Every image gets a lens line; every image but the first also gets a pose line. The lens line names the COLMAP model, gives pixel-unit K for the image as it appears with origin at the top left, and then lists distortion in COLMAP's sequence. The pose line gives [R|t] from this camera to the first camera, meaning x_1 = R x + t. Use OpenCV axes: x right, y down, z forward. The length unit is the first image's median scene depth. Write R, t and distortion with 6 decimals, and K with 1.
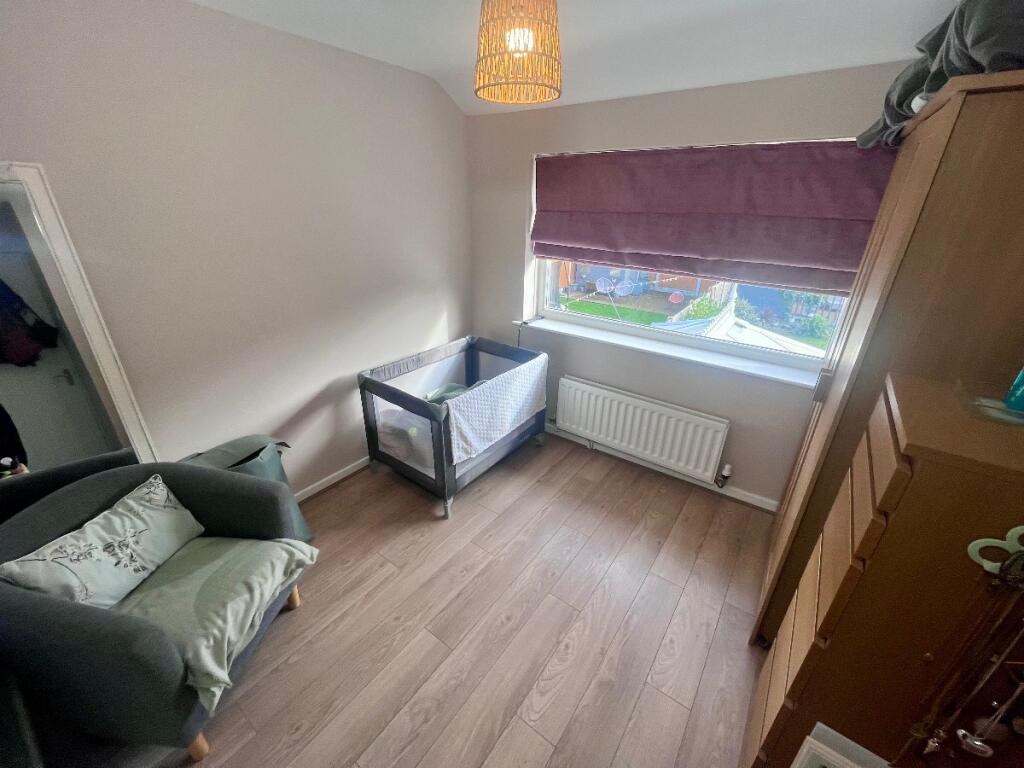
lens RADIAL K [[410.4, 0, 514.5], [0, 410.4, 384.2], [0, 0, 1]] dist [-0.002099, 0.000131]
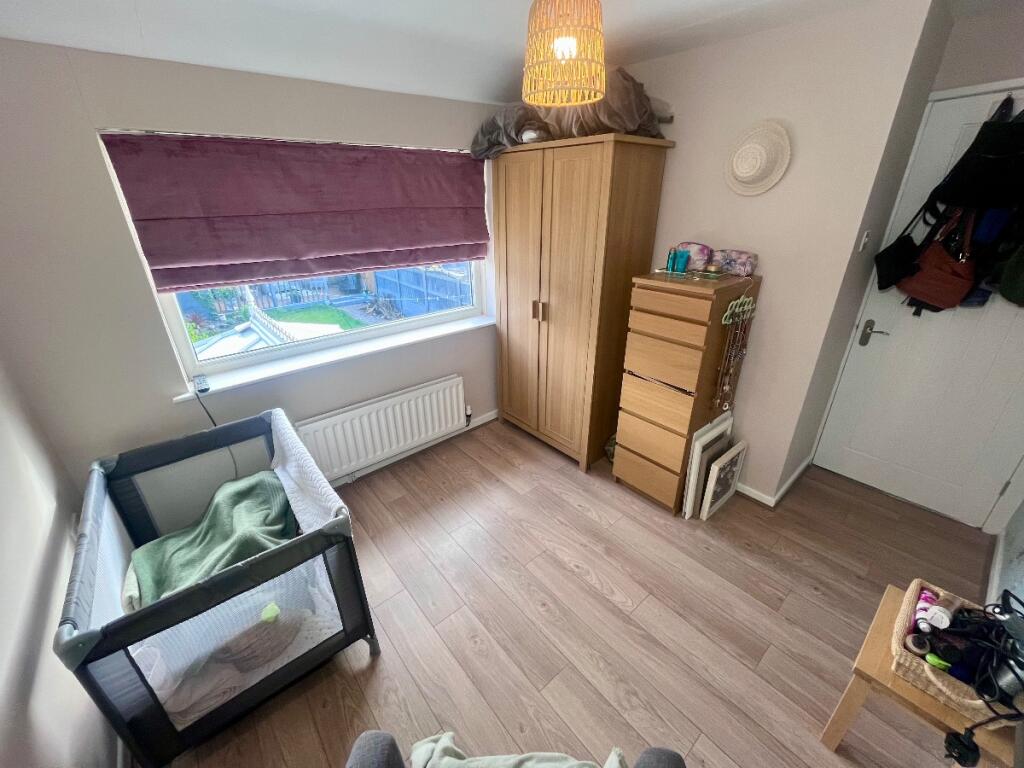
lens RADIAL K [[410.4, 0, 512.8], [0, 410.4, 382.0], [0, 0, 1]] dist [-0.002099, 0.000131]
pose [[0.234068, -0.417801, 0.877869, -0.537146], [0.413164, 0.860107, 0.299185, -0.190780], [-0.880061, 0.292675, 0.373944, 0.397767]]
